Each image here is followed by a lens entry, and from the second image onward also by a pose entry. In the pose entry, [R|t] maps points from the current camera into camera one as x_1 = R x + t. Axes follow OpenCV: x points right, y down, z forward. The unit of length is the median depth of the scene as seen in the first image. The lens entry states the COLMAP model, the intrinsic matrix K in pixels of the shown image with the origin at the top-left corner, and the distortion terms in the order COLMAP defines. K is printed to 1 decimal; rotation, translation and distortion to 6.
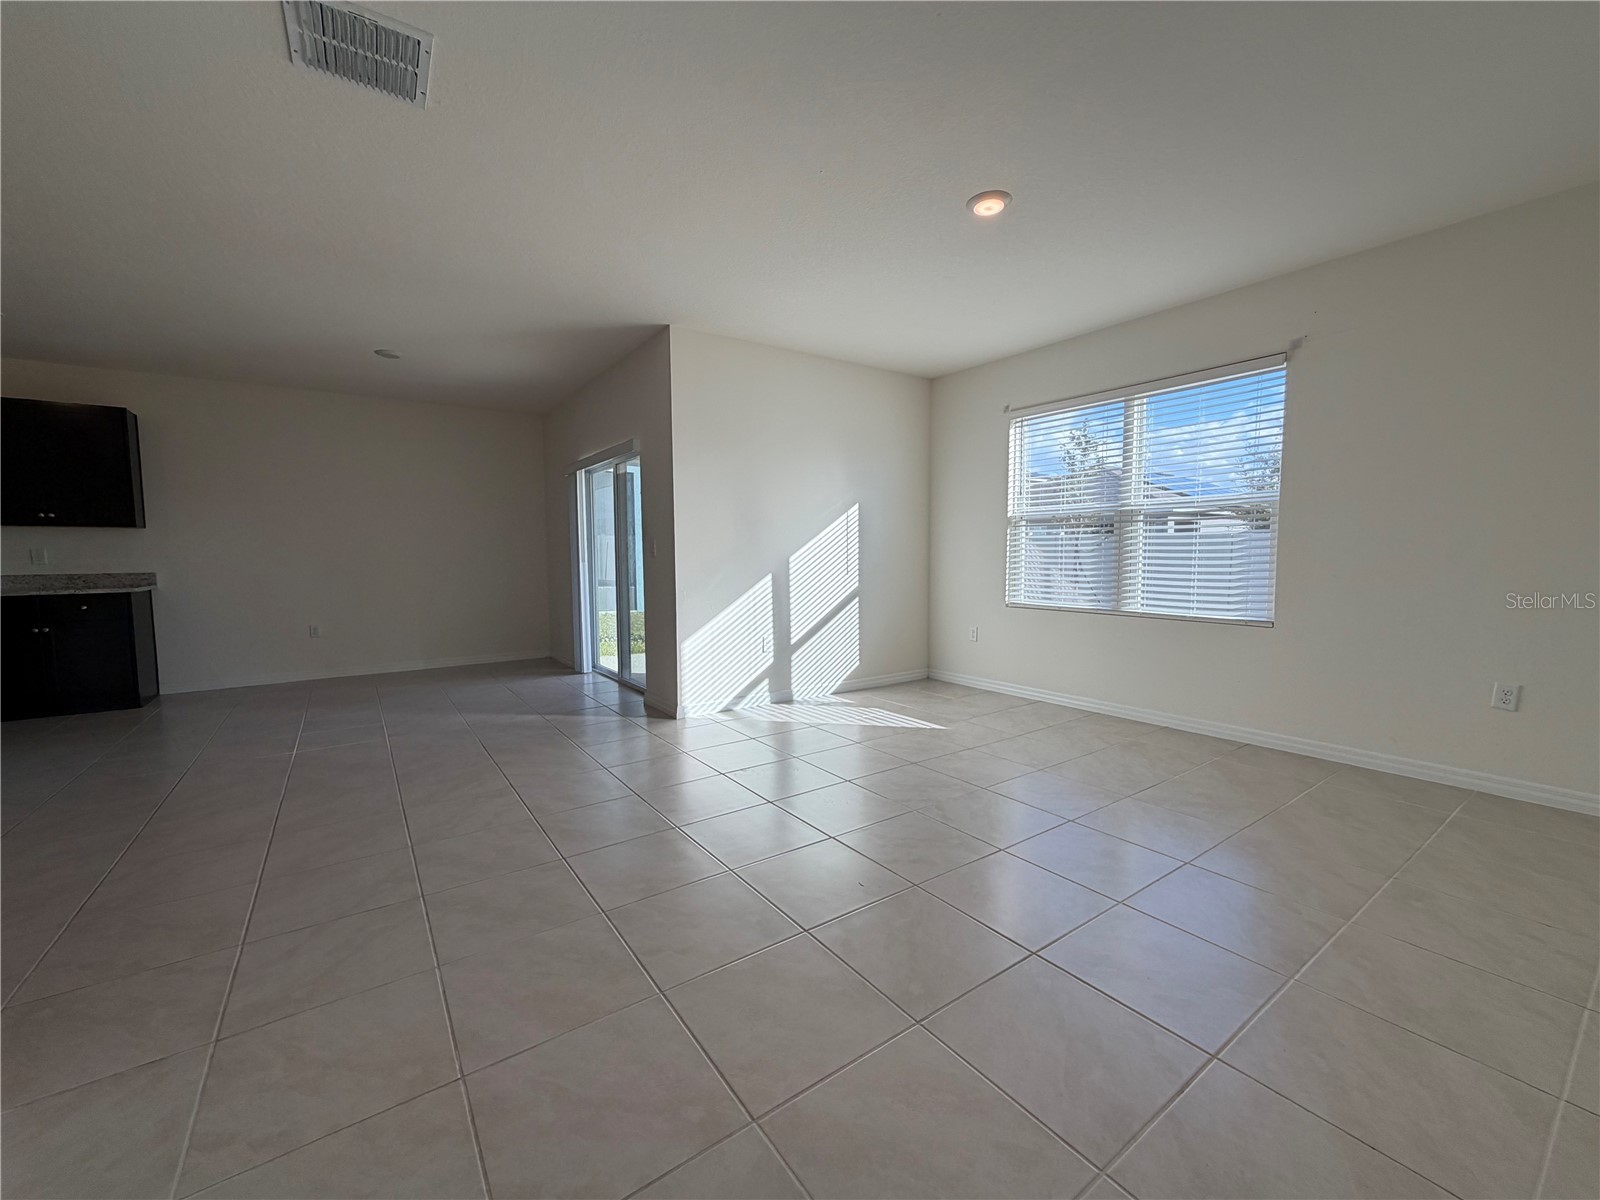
lens RADIAL K [[642.8, 0, 800.3], [0, 642.8, 600.2], [0, 0, 1]] dist [-0.000934, 0.000558]
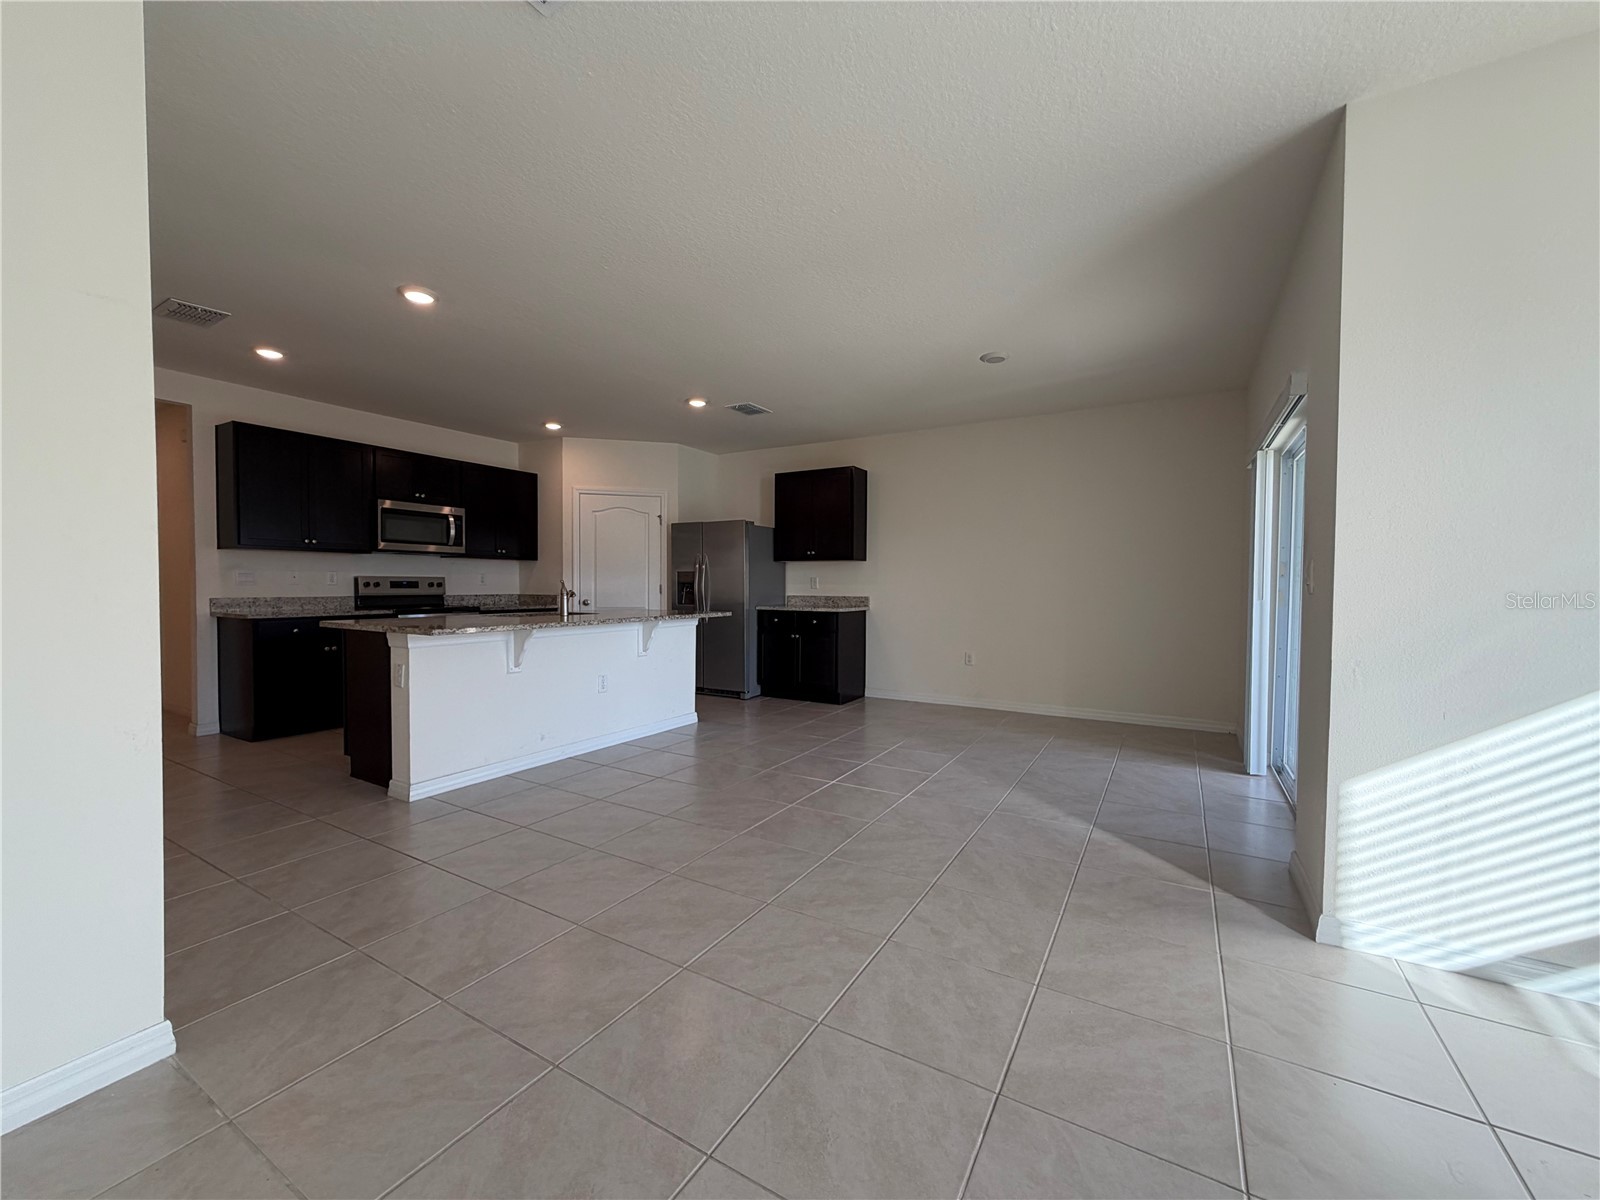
lens RADIAL K [[642.8, 0, 799.6], [0, 642.8, 602.7], [0, 0, 1]] dist [-0.000934, 0.000558]
pose [[0.413613, 0.037233, -0.909691, 0.064123], [-0.076177, 0.997075, 0.006174, -0.032217], [0.907260, 0.066744, 0.415239, 0.413478]]
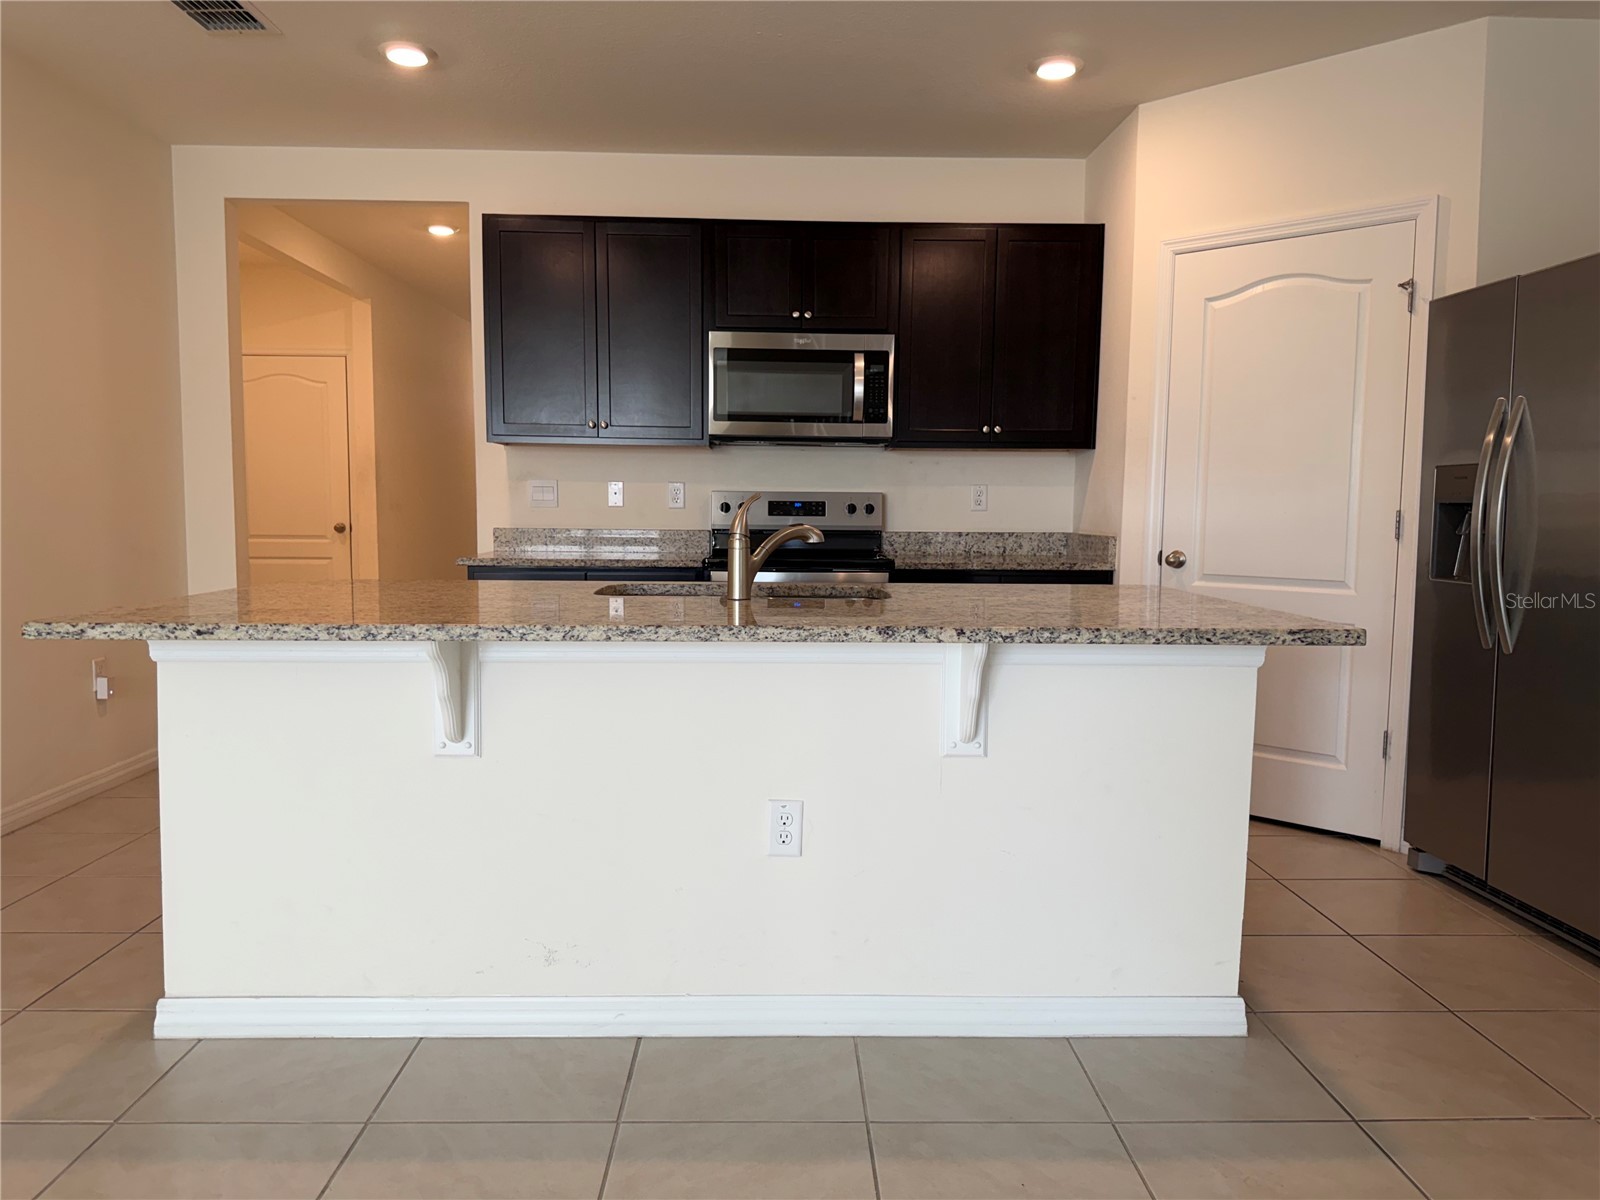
lens RADIAL K [[1134.1, 0, 800.2], [0, 1134.1, 605.3], [0, 0, 1]] dist [0.075073, -0.106483]
pose [[-0.552267, 0.077667, -0.830042, -0.487692], [-0.066069, 0.988442, 0.136448, -0.055869], [0.831045, 0.130196, -0.540752, 0.816887]]
